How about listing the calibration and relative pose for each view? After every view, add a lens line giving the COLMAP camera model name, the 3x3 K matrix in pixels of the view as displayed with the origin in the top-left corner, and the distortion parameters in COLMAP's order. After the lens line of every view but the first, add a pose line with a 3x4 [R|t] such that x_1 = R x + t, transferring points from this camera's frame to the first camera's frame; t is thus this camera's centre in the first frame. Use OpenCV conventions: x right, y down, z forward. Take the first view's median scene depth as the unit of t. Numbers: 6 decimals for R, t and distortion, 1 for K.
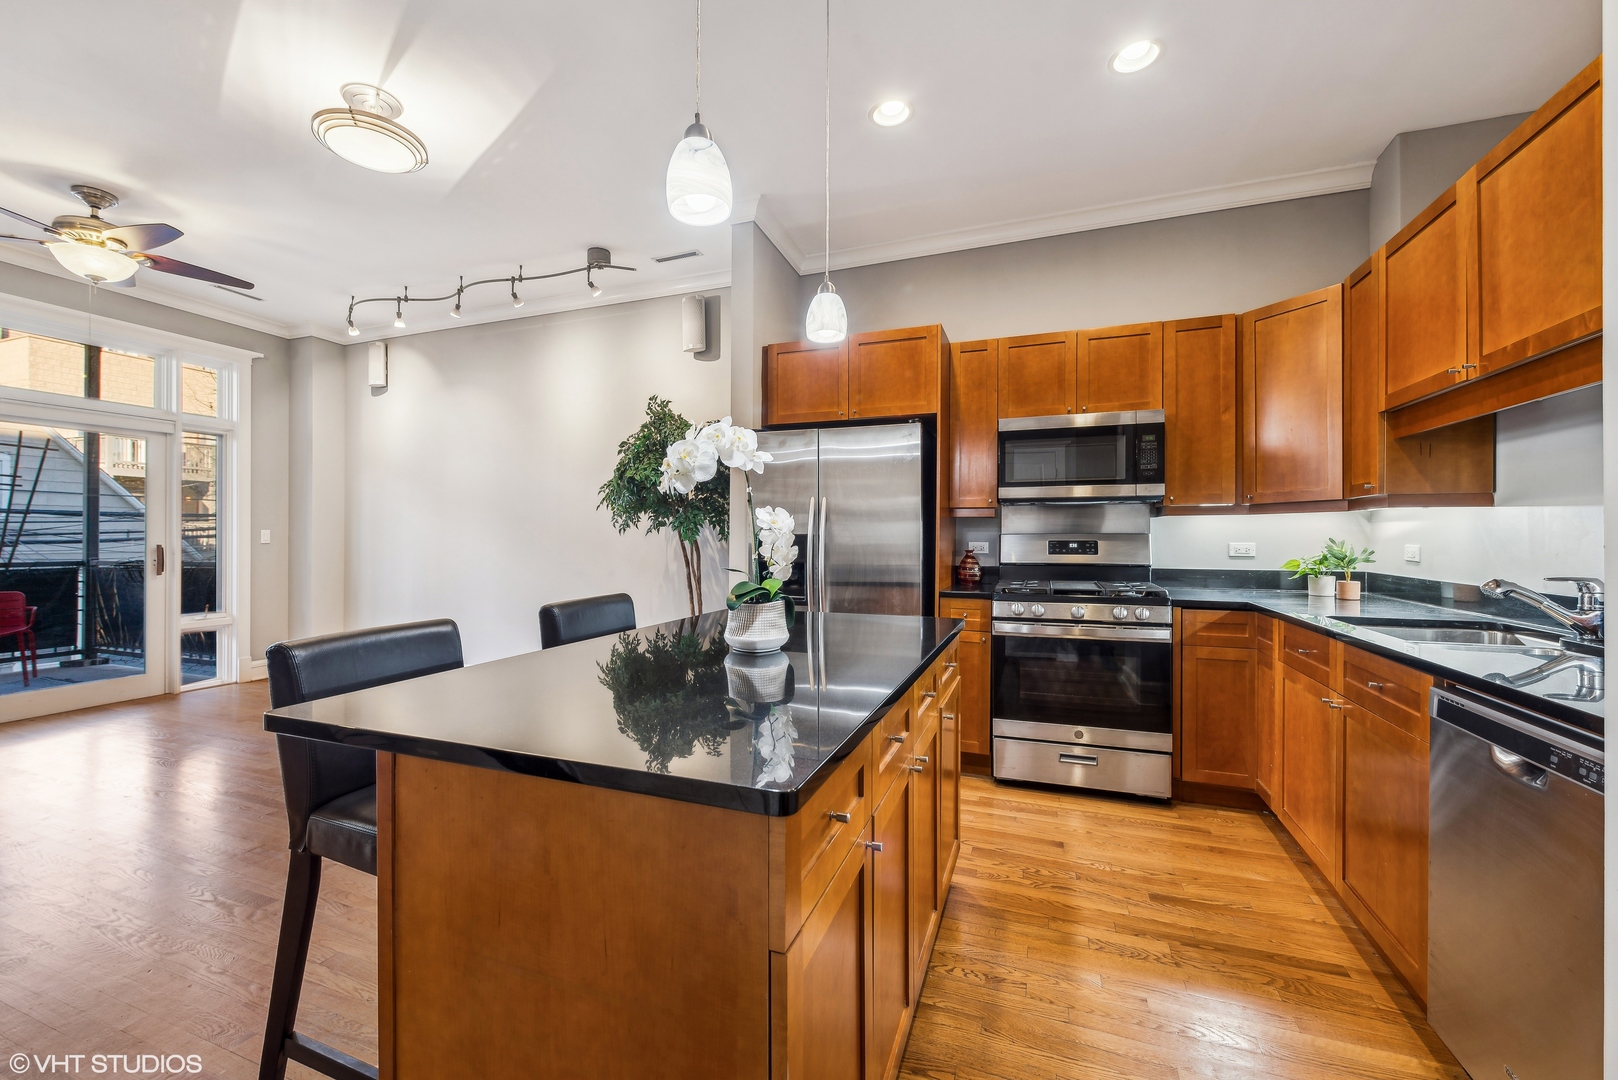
lens RADIAL K [[662.7, 0, 815.2], [0, 662.7, 538.5], [0, 0, 1]] dist [0.000727, -0.003488]
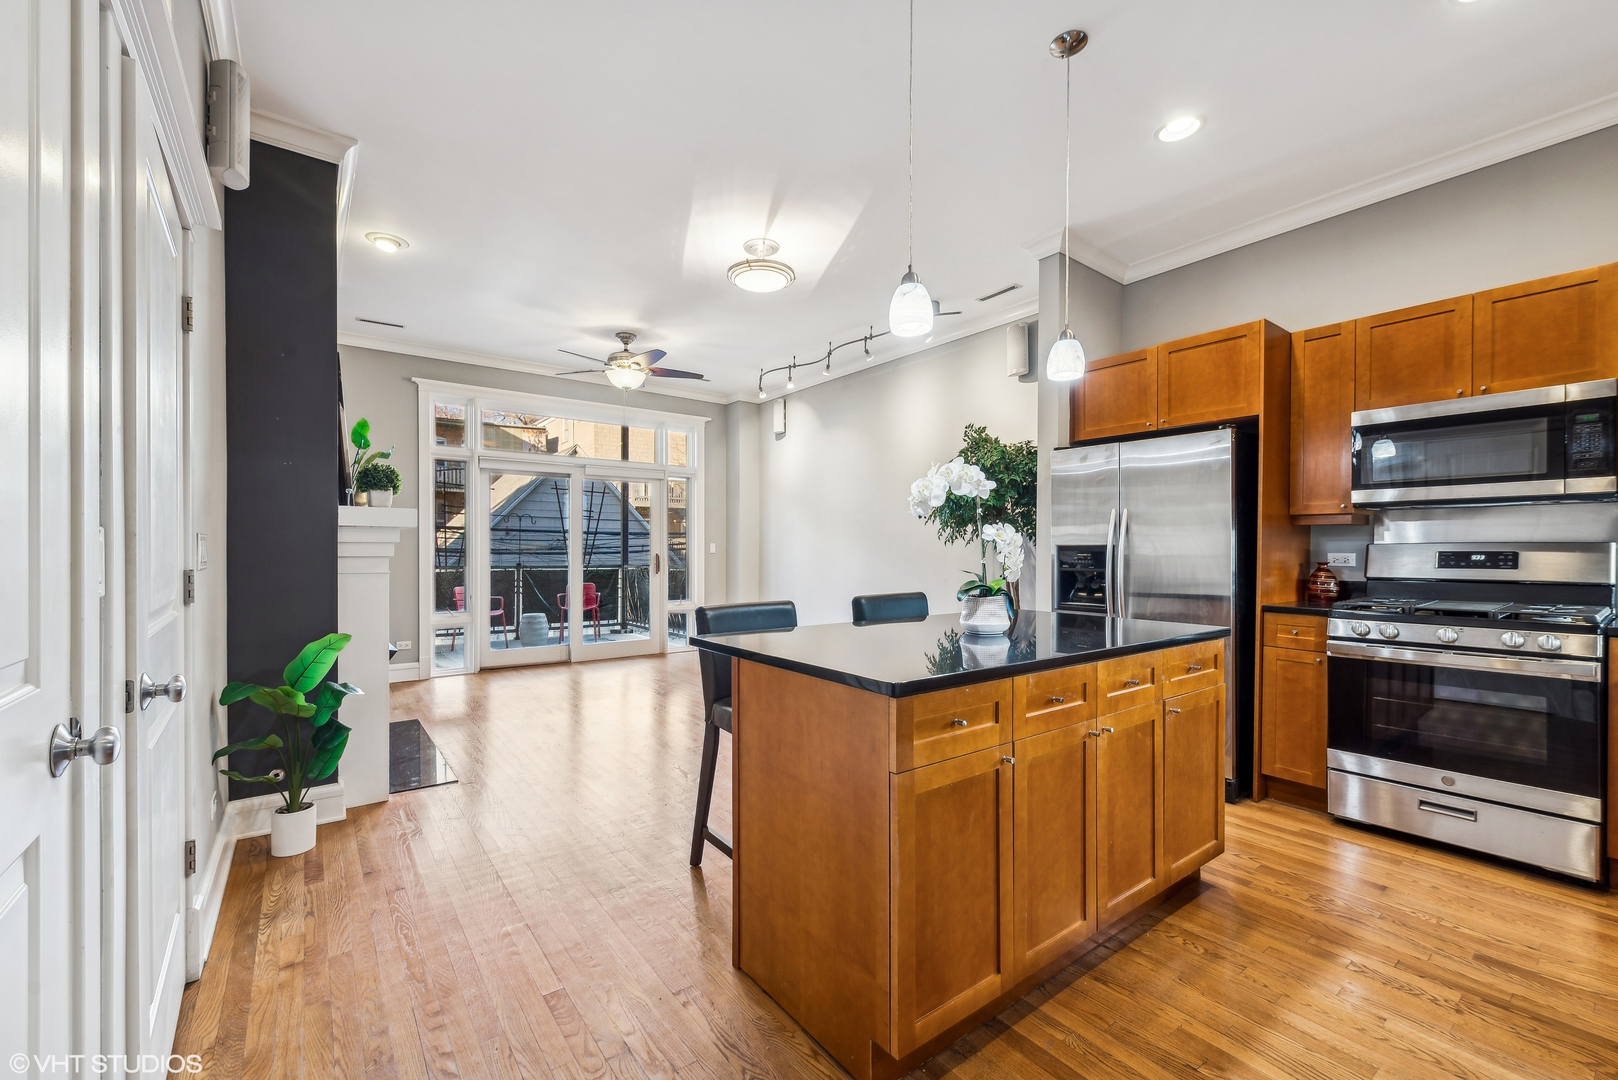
lens RADIAL K [[679.7, 0, 803.9], [0, 679.7, 556.7], [0, 0, 1]] dist [-0.015377, 0.000136]
pose [[0.840585, 0.004991, -0.541657, 0.150850], [-0.000019, 0.999958, 0.009184, 0.002281], [0.541680, -0.007709, 0.840549, -0.141641]]
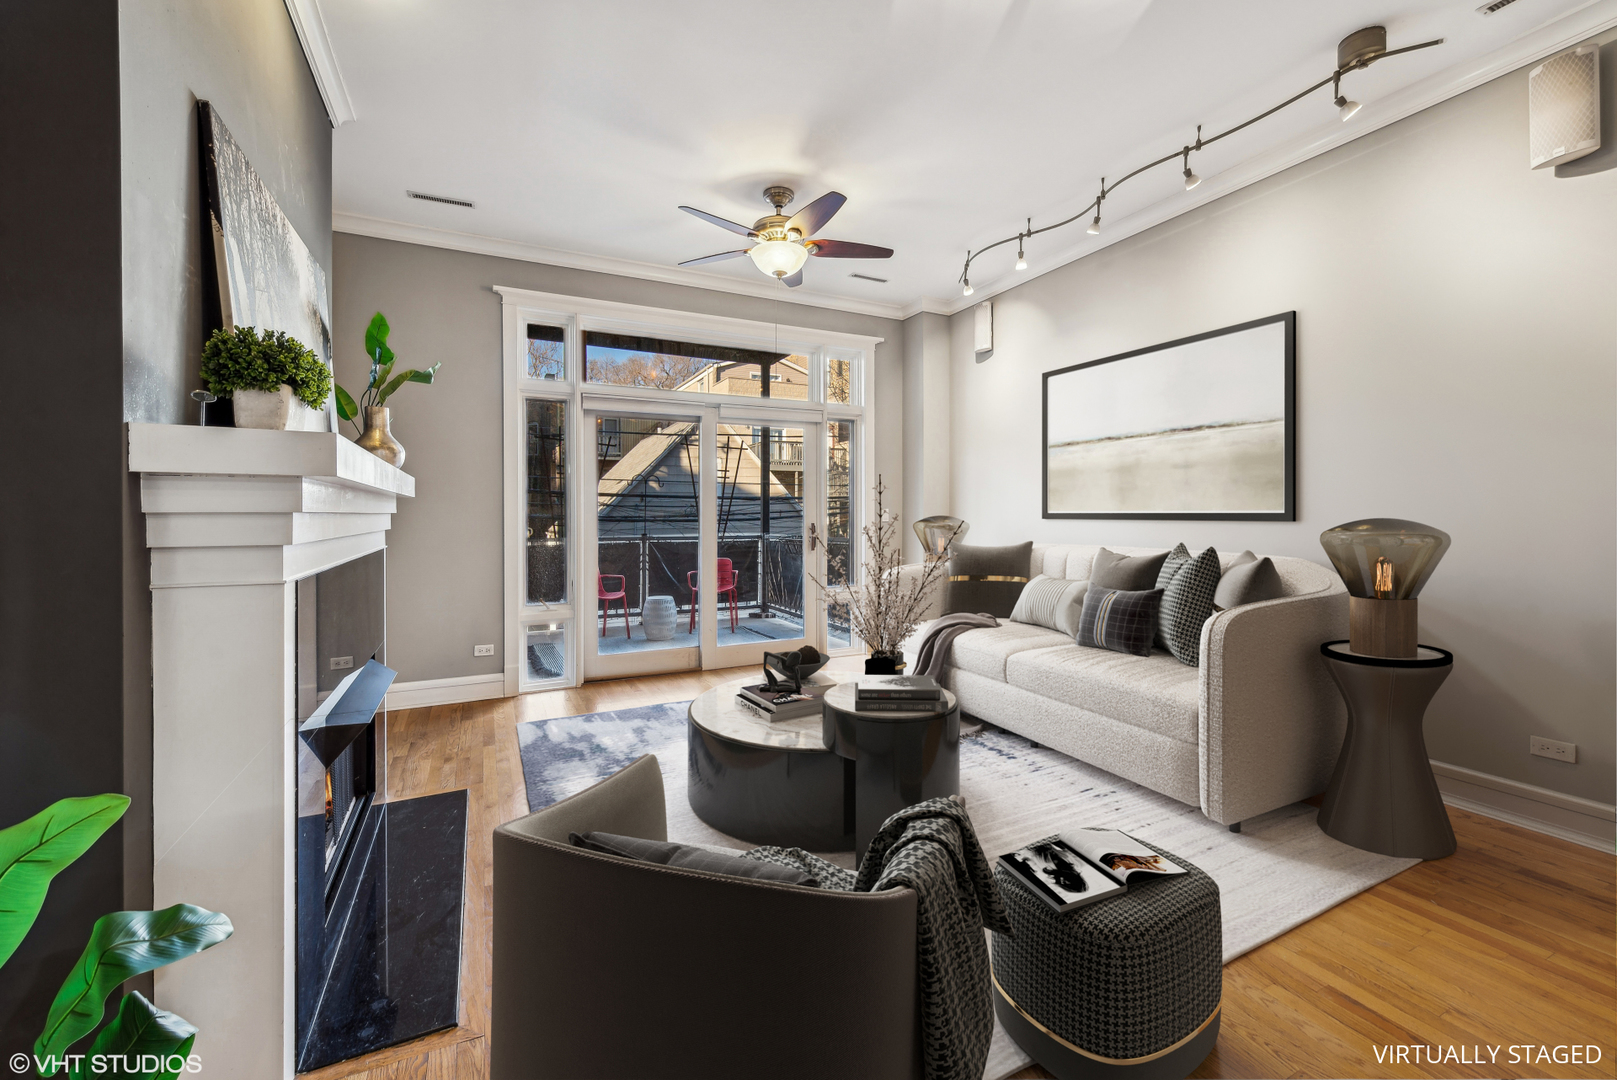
lens RADIAL K [[659.6, 0, 763.4], [0, 659.6, 523.6], [0, 0, 1]] dist [0.000973, -0.000054]
pose [[0.683095, 0.006538, -0.730301, -0.285791], [0.003206, 0.999923, 0.011951, -0.005027], [0.730323, -0.010505, 0.683021, 0.216858]]
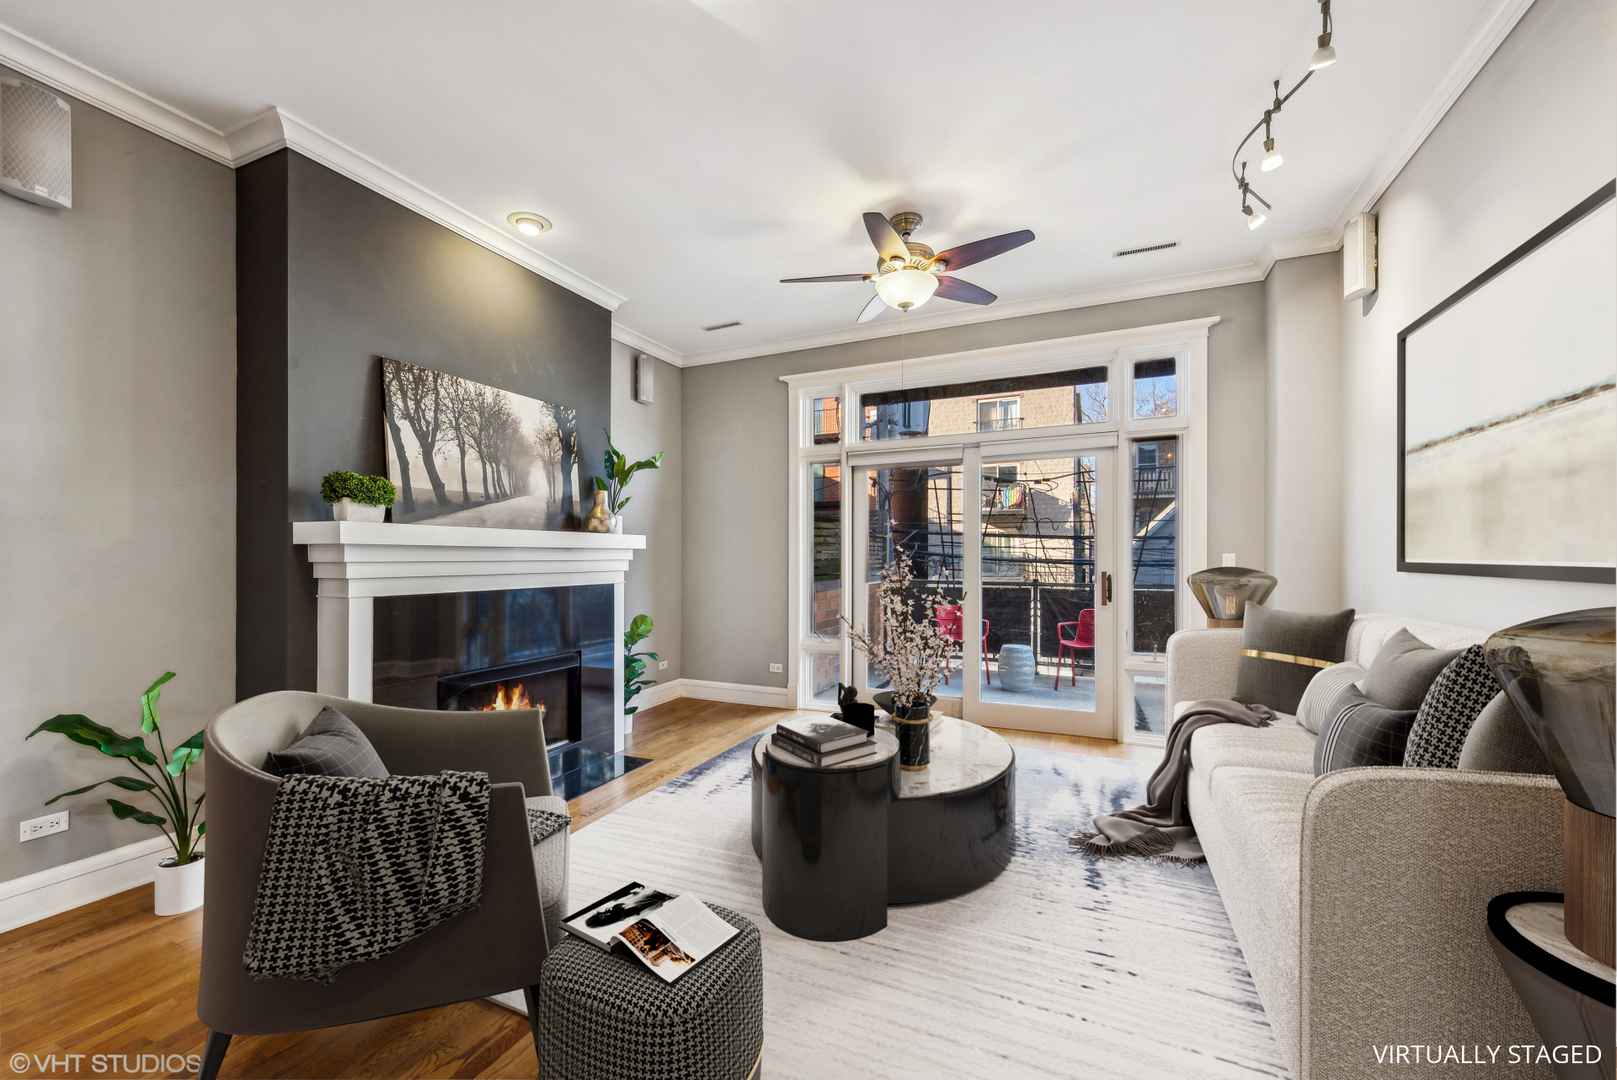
lens RADIAL K [[641.1, 0, 811.7], [0, 641.1, 554.0], [0, 0, 1]] dist [0.001536, 0.000220]
pose [[-0.063029, -0.006686, -0.997989, -0.086266], [0.000101, 0.999978, -0.006706, -0.012125], [0.998012, -0.000523, -0.063027, 0.758307]]
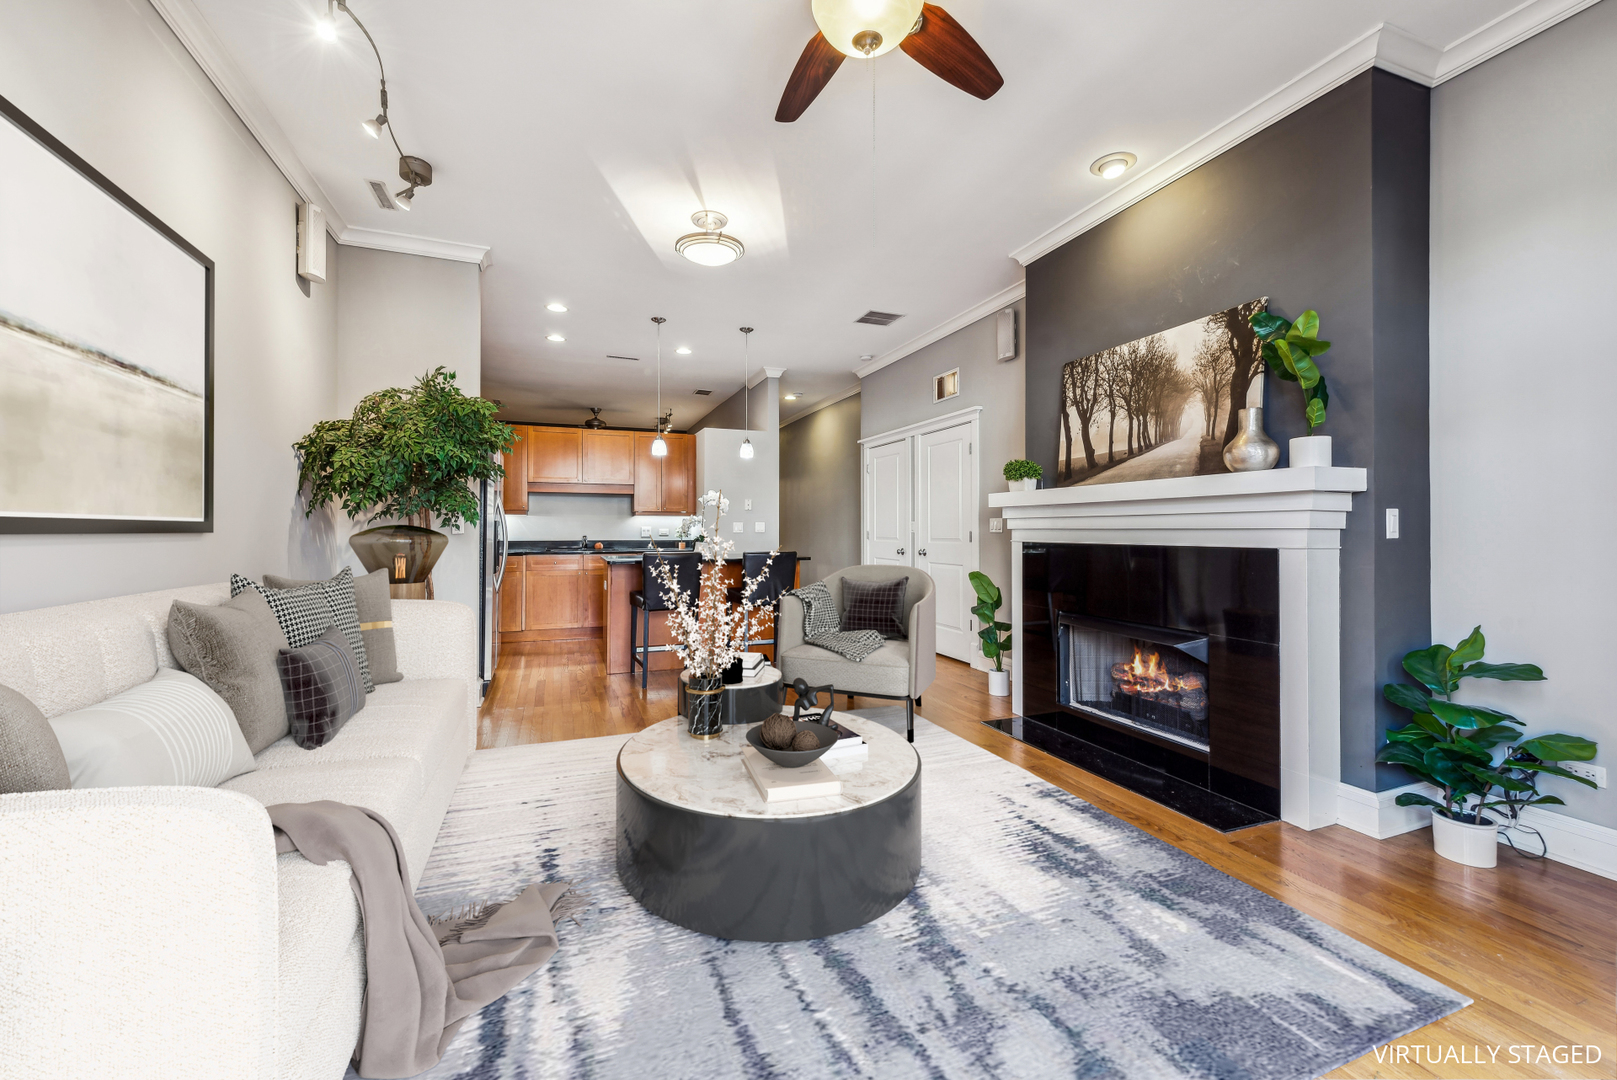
lens RADIAL K [[659.6, 0, 763.4], [0, 659.6, 523.6], [0, 0, 1]] dist [0.000973, -0.000054]
pose [[-0.605826, 0.006692, 0.795569, -1.258572], [-0.002047, 0.999948, -0.009970, 0.010478], [-0.795595, -0.007669, -0.605781, 1.179200]]
